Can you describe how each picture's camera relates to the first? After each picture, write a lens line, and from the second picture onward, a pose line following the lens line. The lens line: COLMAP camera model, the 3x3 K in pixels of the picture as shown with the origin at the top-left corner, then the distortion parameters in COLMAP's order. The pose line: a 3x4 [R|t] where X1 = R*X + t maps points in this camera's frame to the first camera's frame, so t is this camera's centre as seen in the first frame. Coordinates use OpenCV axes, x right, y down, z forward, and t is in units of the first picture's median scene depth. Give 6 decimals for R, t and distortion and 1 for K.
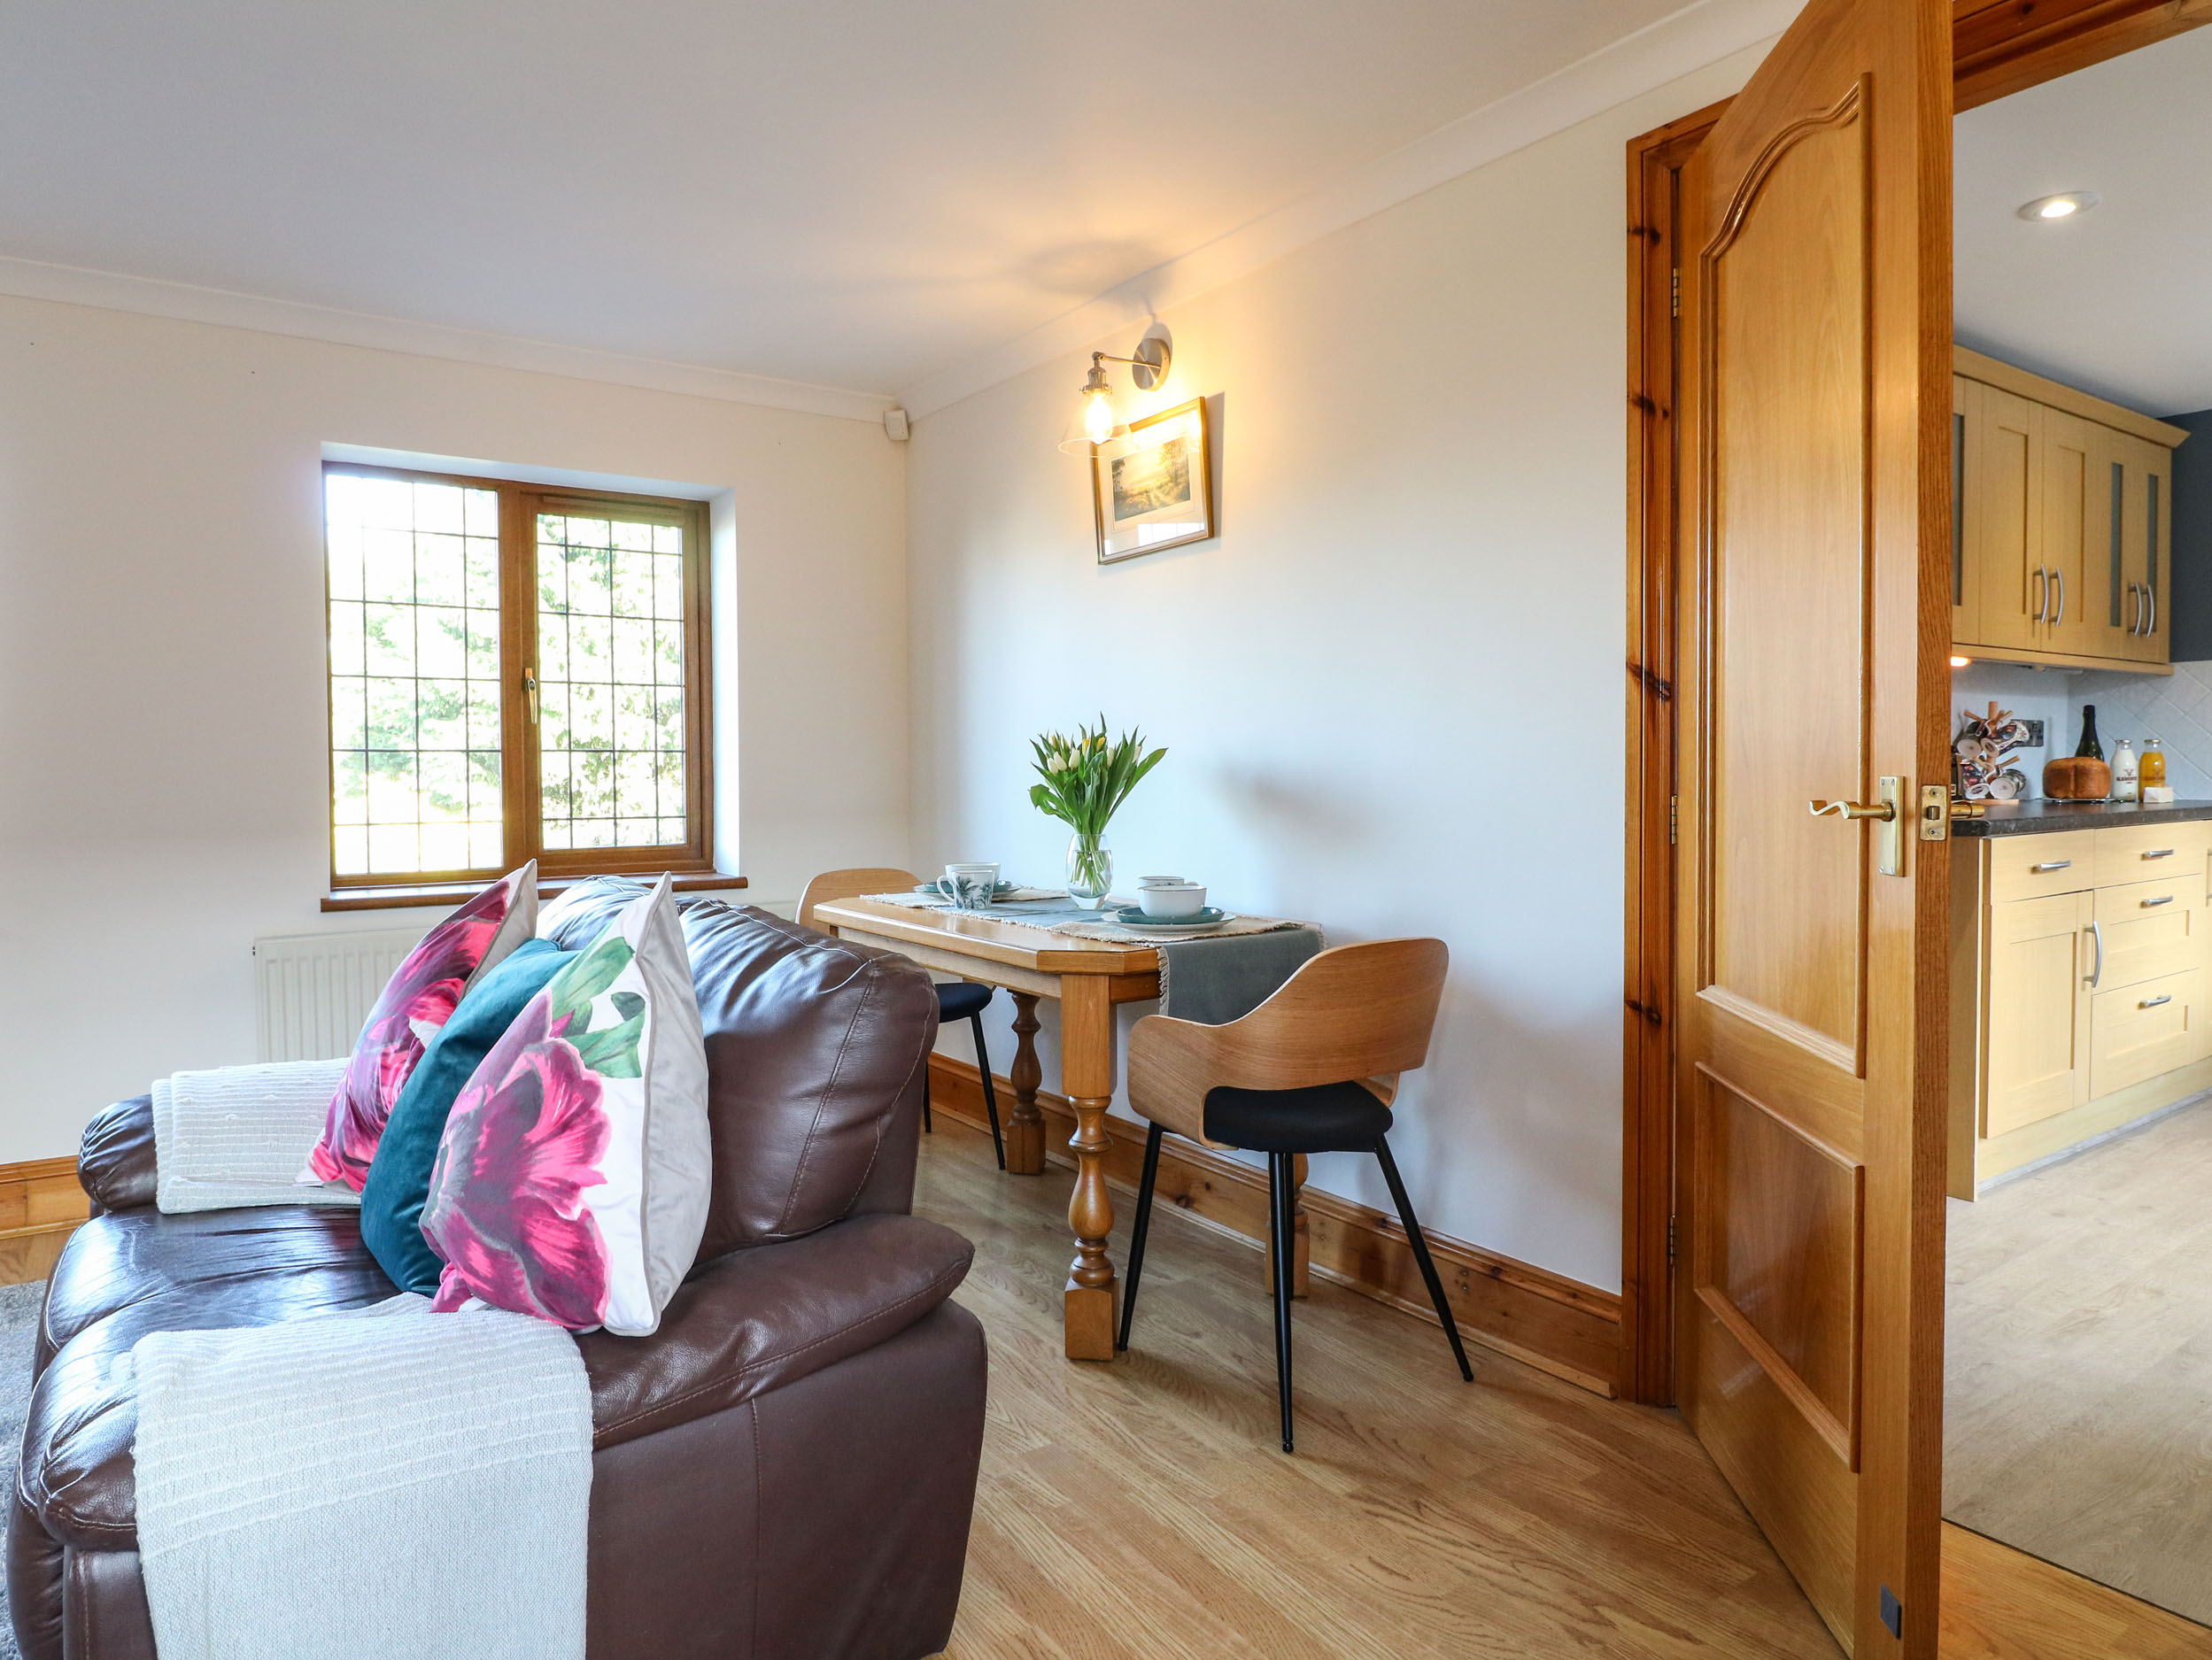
lens RADIAL K [[1345.9, 0, 1111.4], [0, 1345.9, 814.9], [0, 0, 1]] dist [-0.004633, -0.002075]
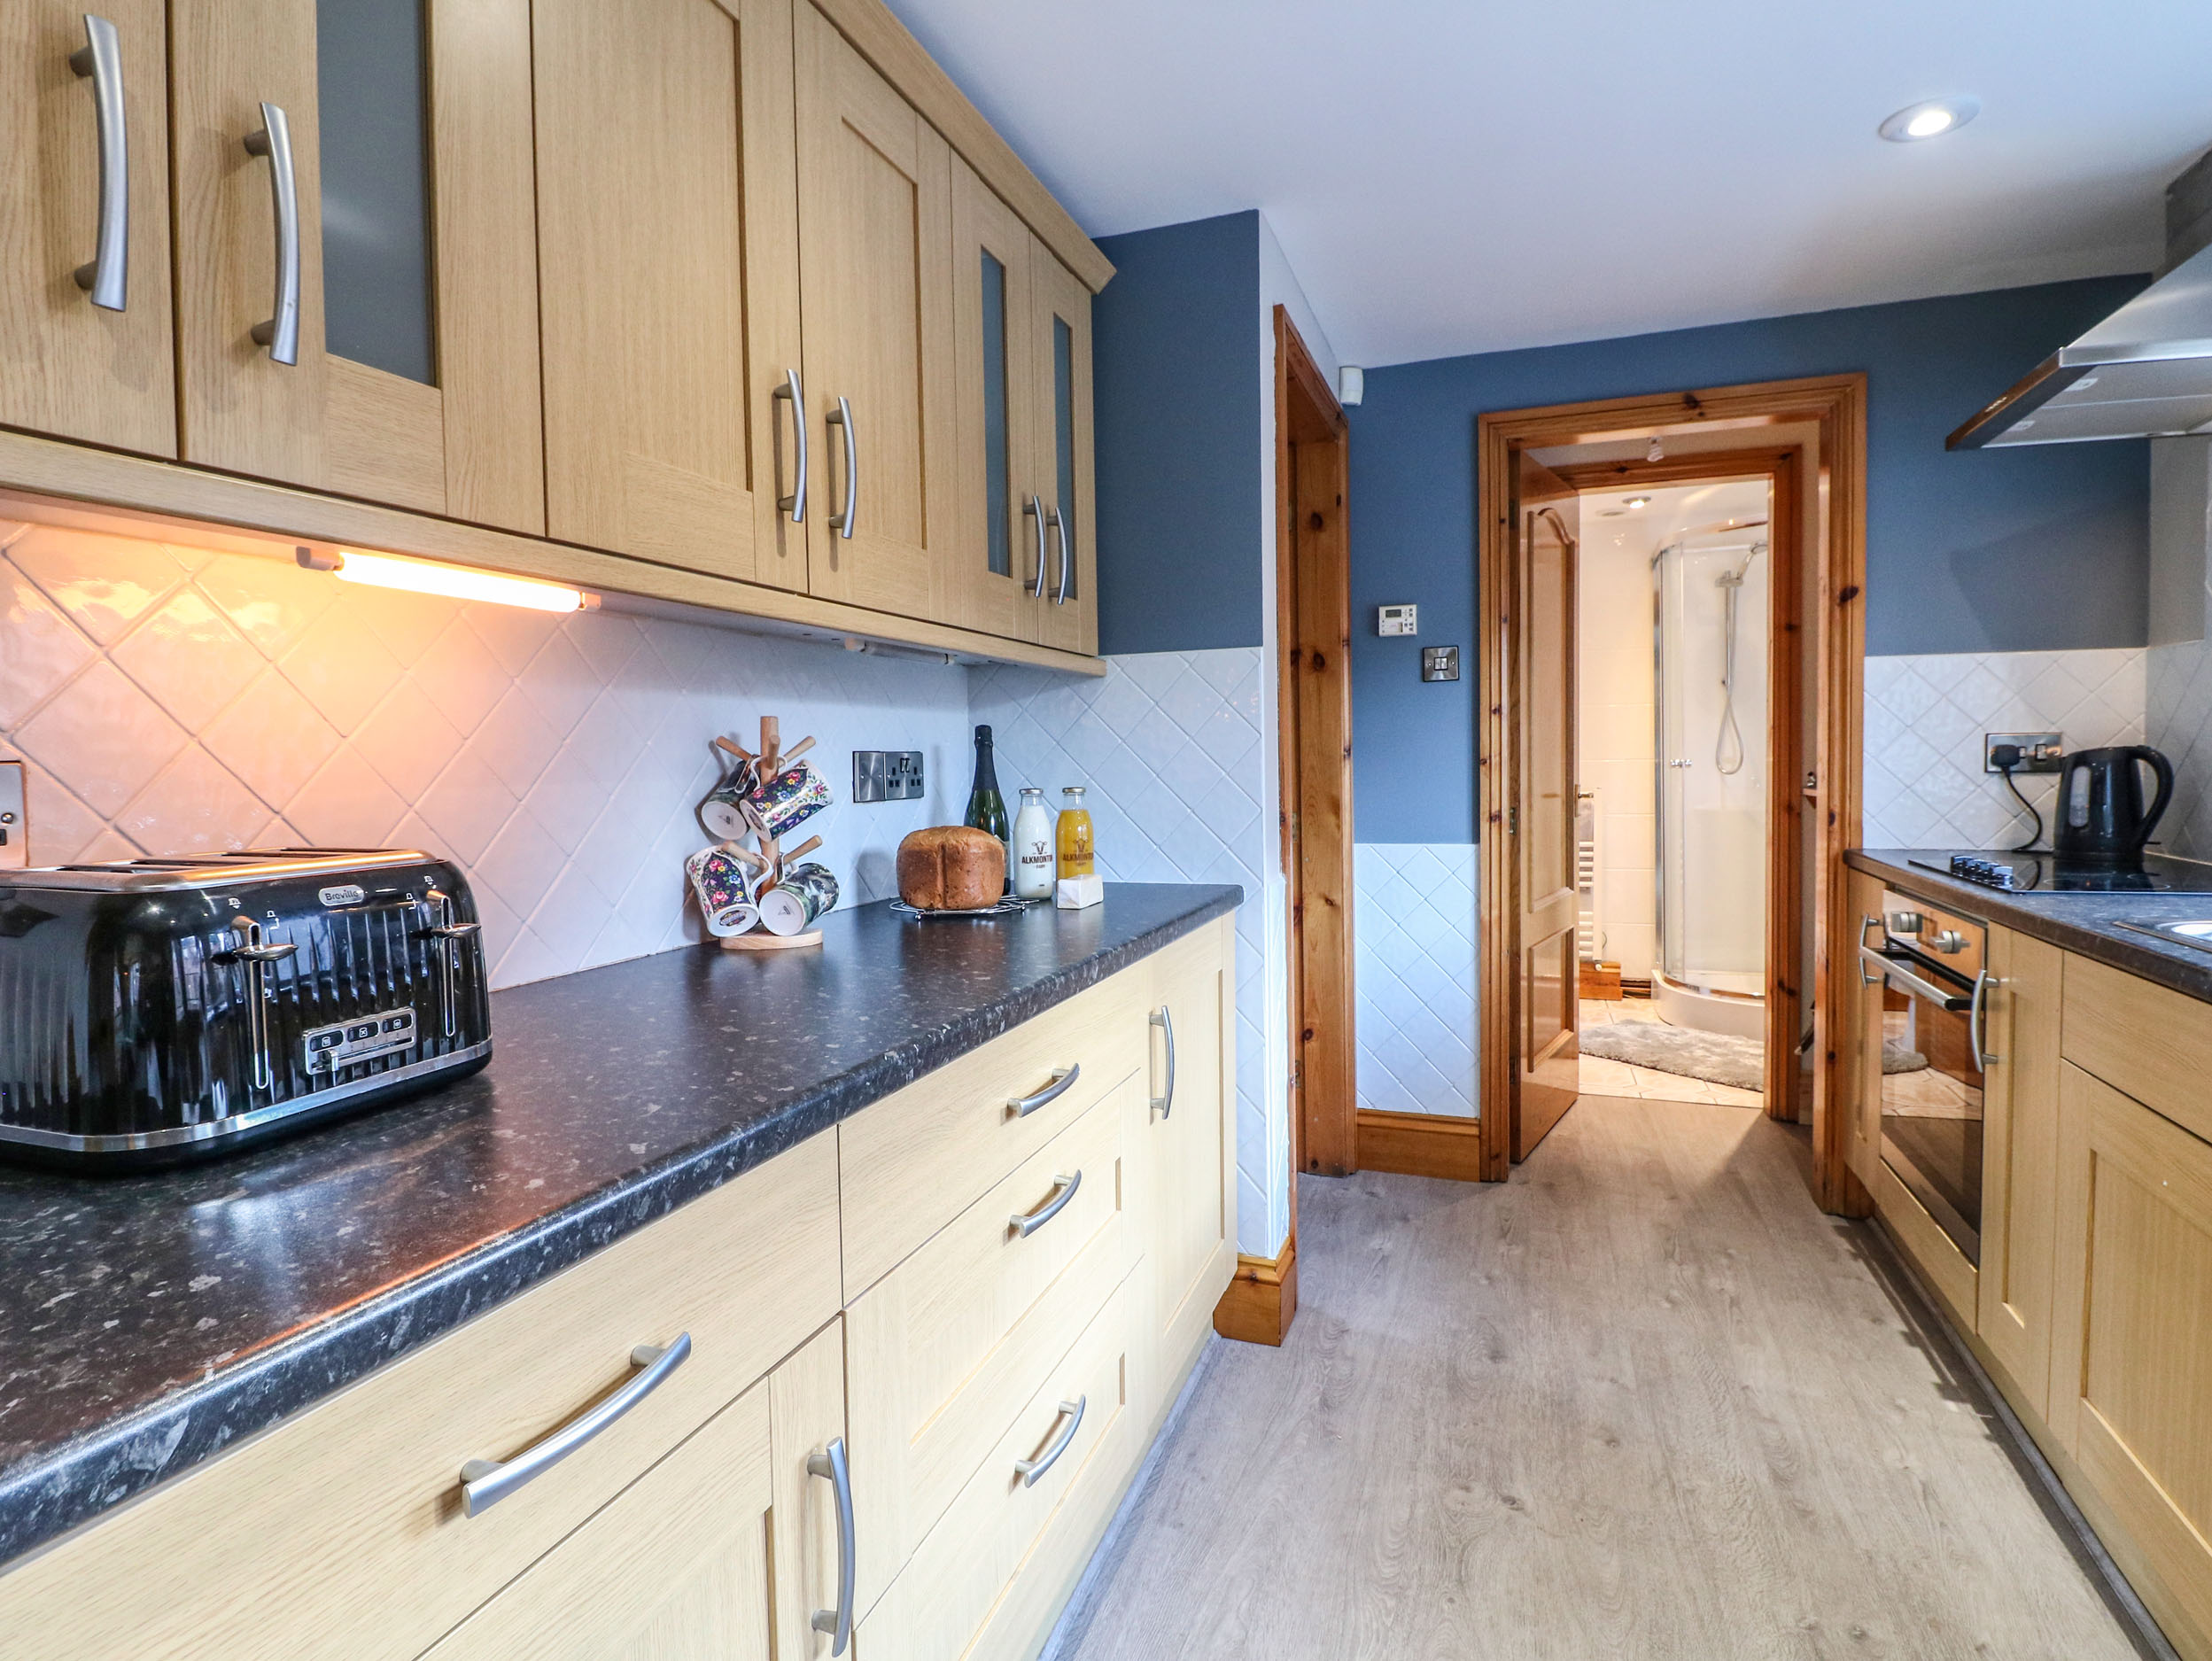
lens RADIAL K [[1176.6, 0, 1103.3], [0, 1176.6, 811.8], [0, 0, 1]] dist [-0.001126, -0.014609]
pose [[0.815422, -0.032696, 0.577942, 0.503522], [0.031236, 0.999434, 0.012471, -0.052068], [-0.578023, 0.007883, 0.815982, 0.593459]]
